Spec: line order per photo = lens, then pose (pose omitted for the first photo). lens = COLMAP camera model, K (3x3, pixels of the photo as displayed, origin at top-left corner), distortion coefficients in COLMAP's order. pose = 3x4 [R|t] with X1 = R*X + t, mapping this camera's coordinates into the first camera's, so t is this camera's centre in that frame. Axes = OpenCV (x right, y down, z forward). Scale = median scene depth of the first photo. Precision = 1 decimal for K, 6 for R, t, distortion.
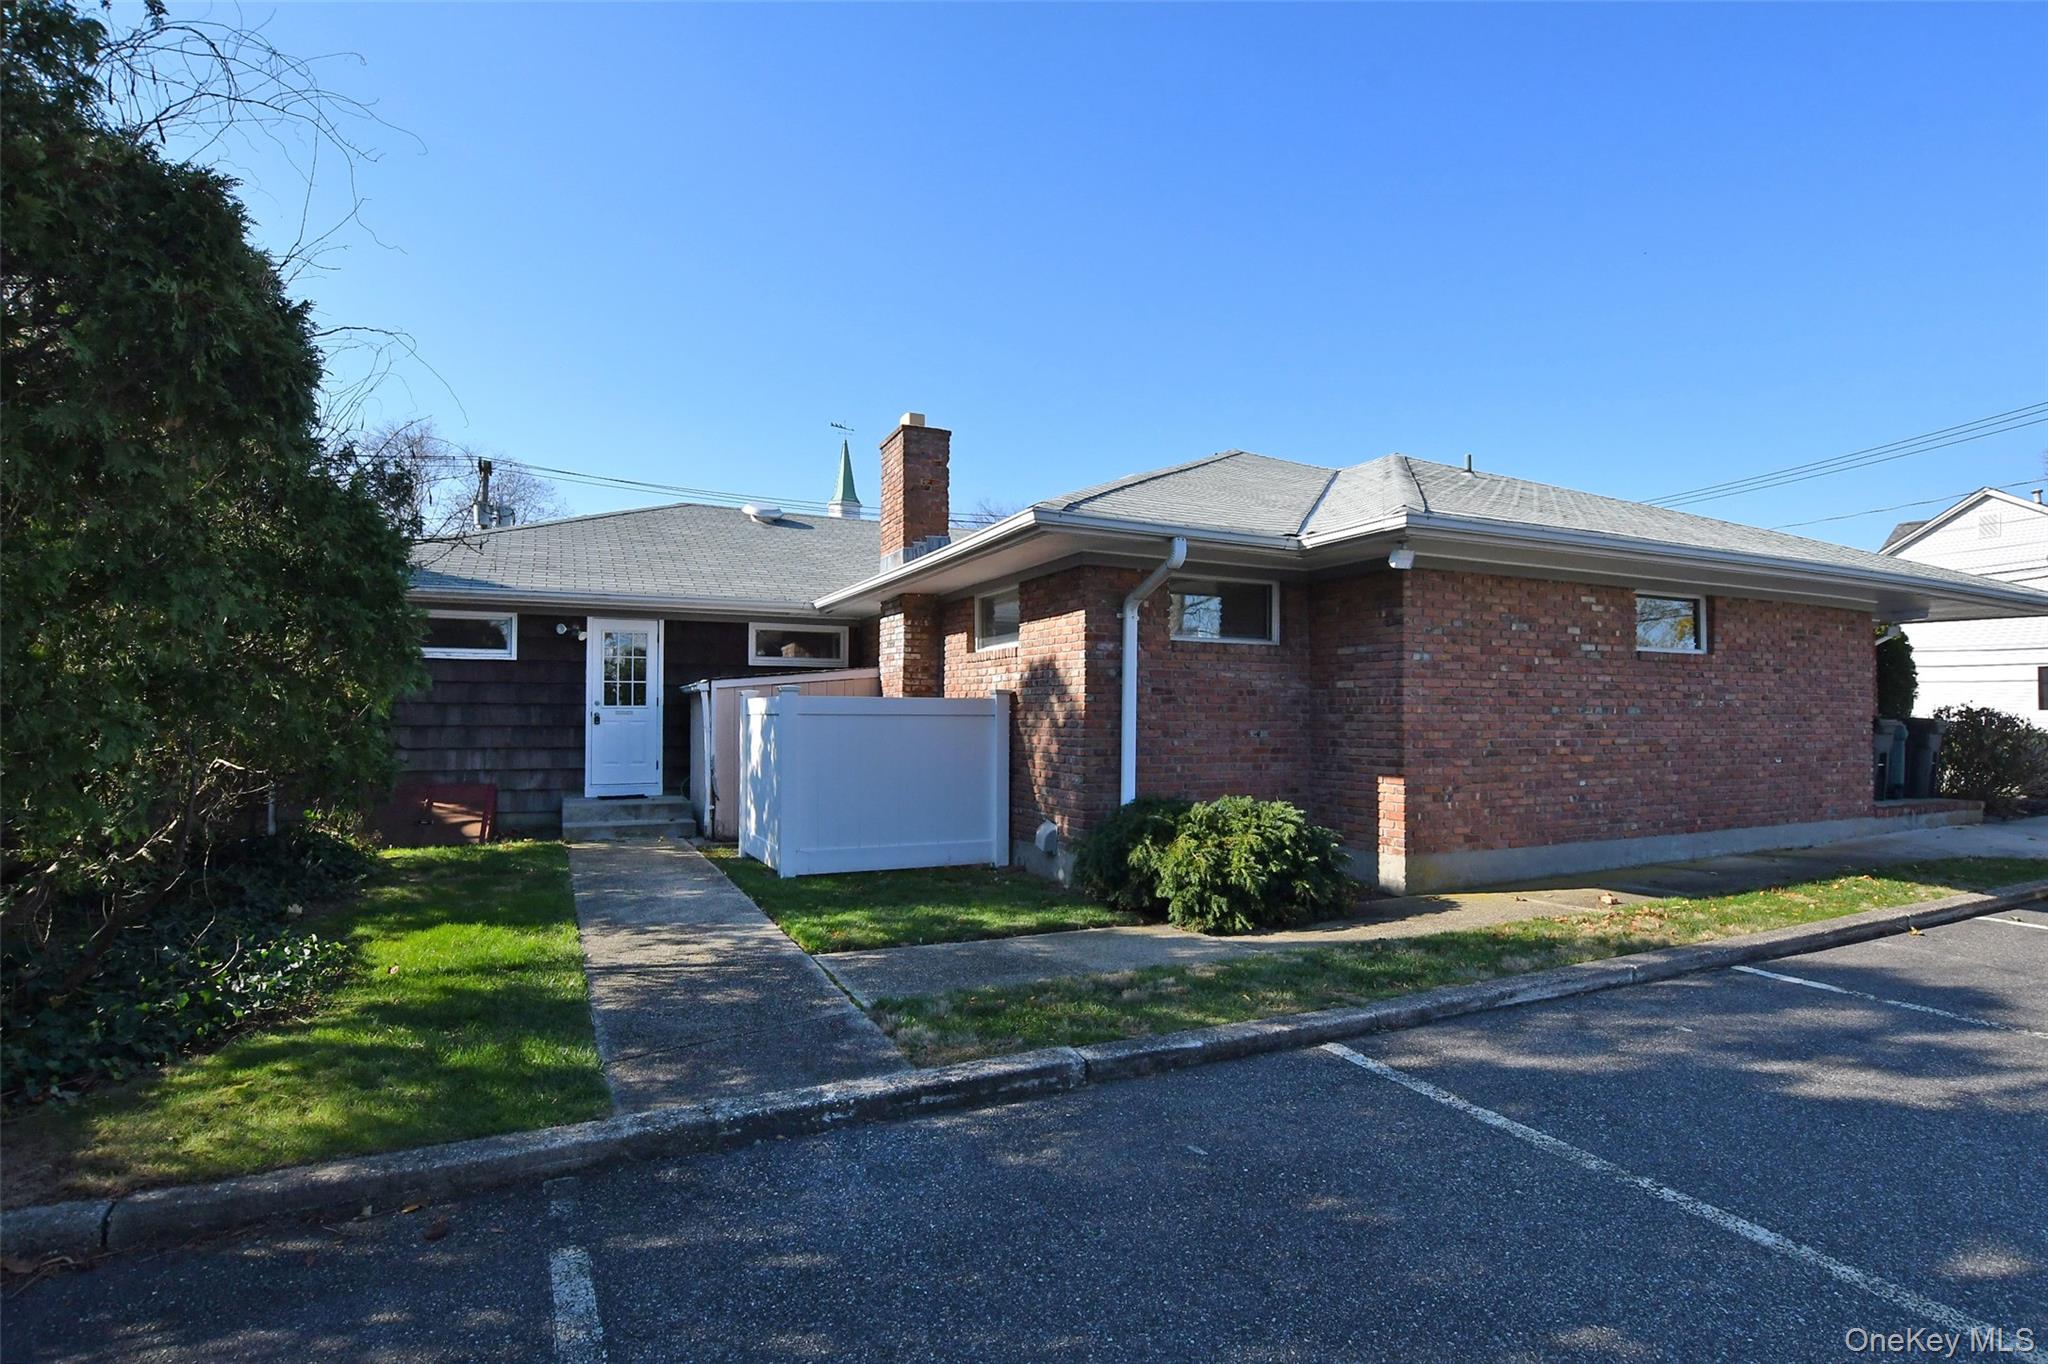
lens RADIAL K [[997.4, 0, 1024.0], [0, 997.4, 682.0], [0, 0, 1]] dist [-0.023737, 0.000233]
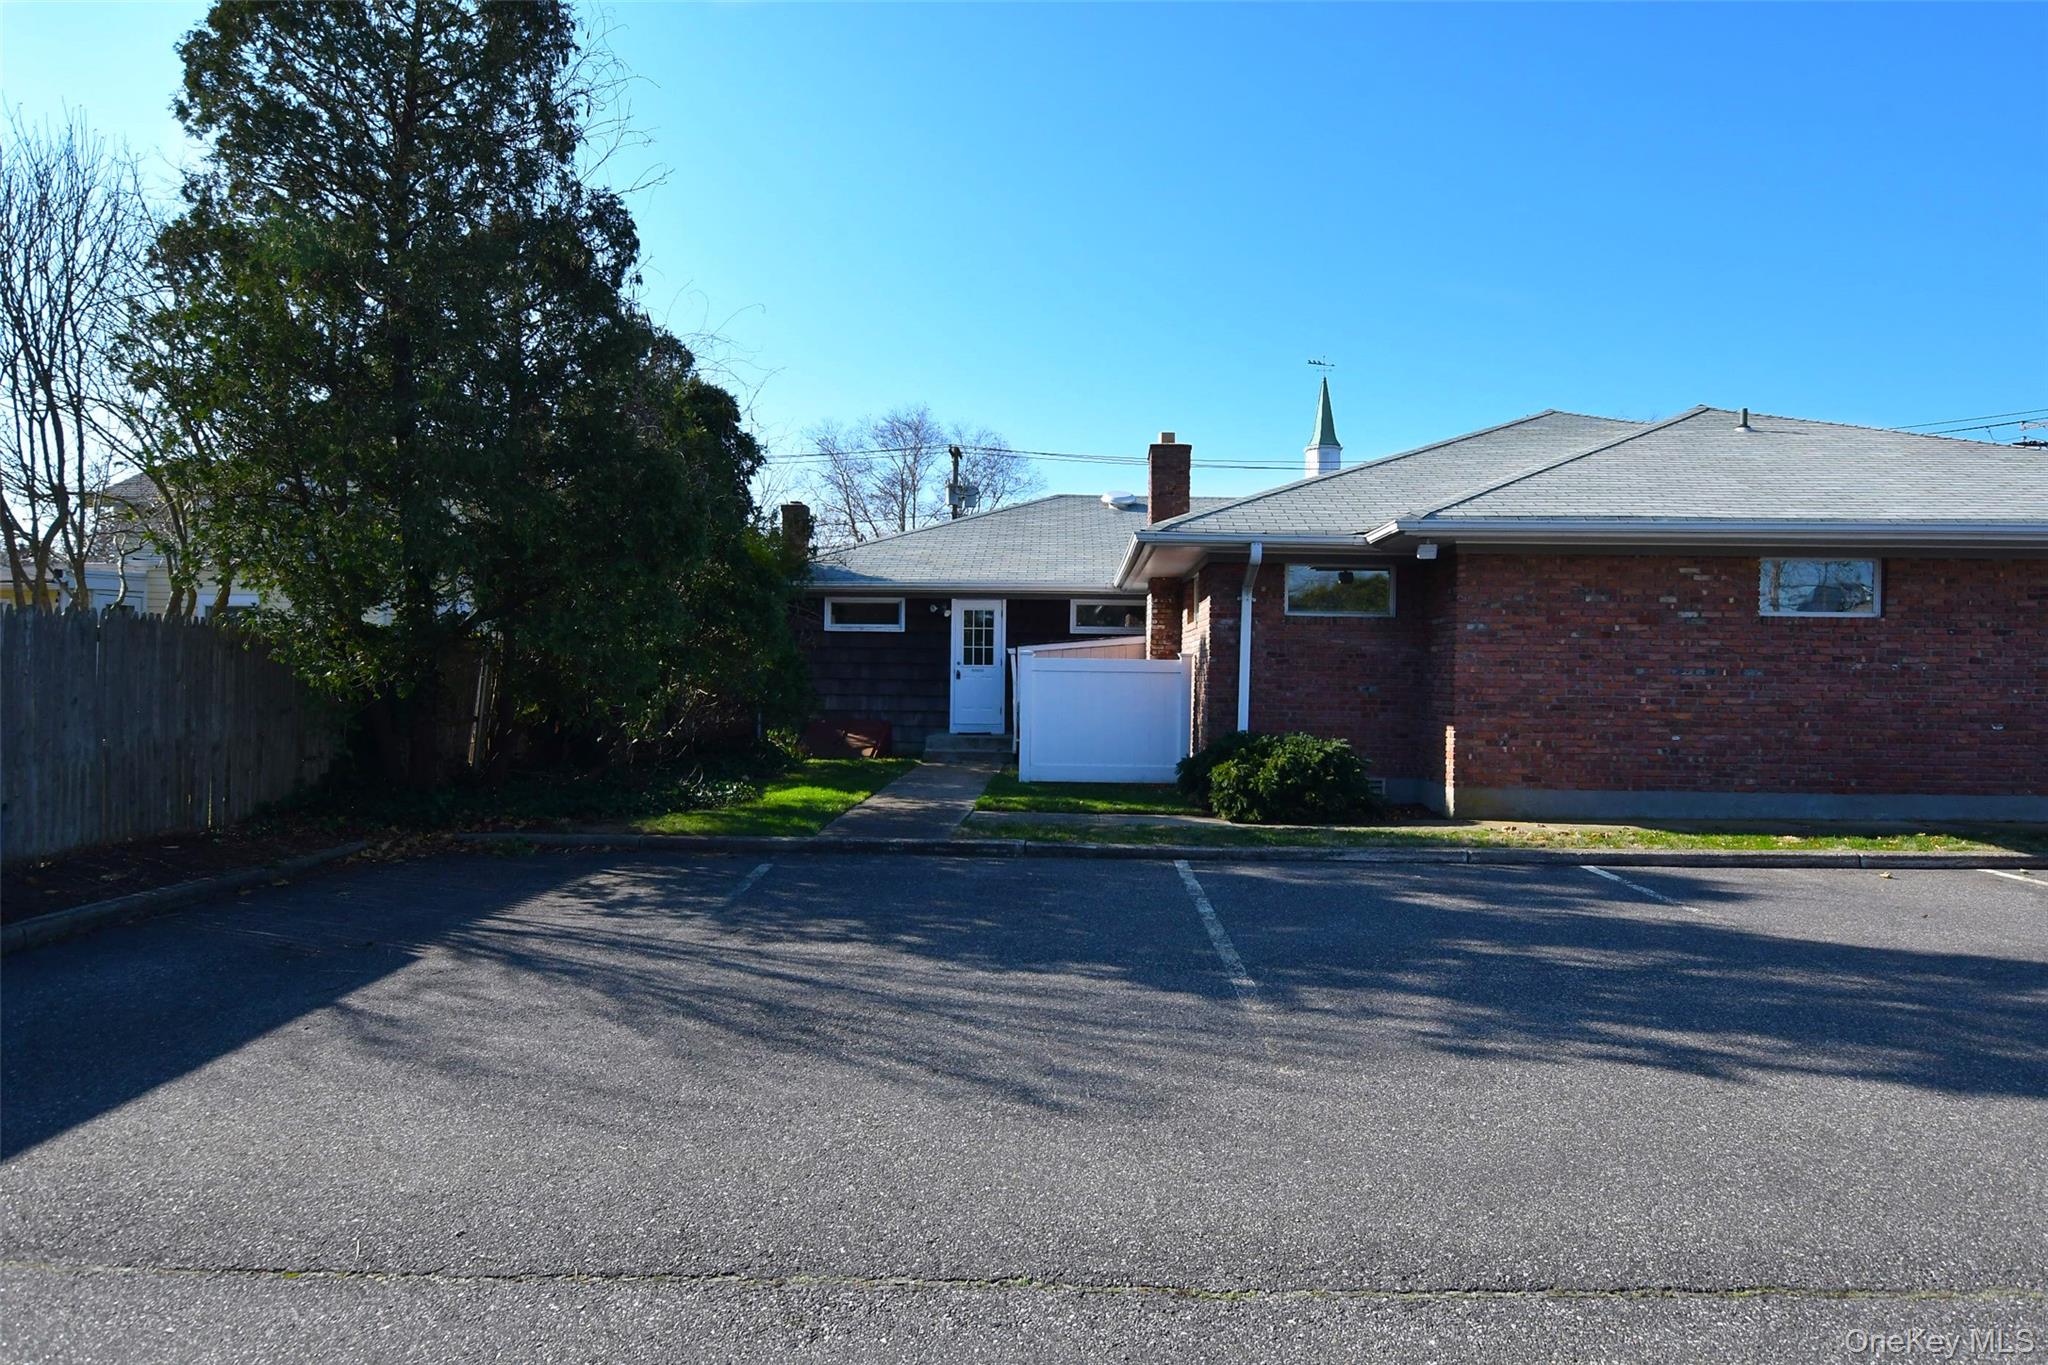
lens RADIAL K [[1113.1, 0, 1025.8], [0, 1113.1, 653.4], [0, 0, 1]] dist [-0.003046, -0.000335]
pose [[0.891011, -0.000849, -0.453982, 0.478144], [0.005482, 0.999945, 0.008887, -0.006825], [0.453949, -0.010407, 0.890967, -0.427436]]
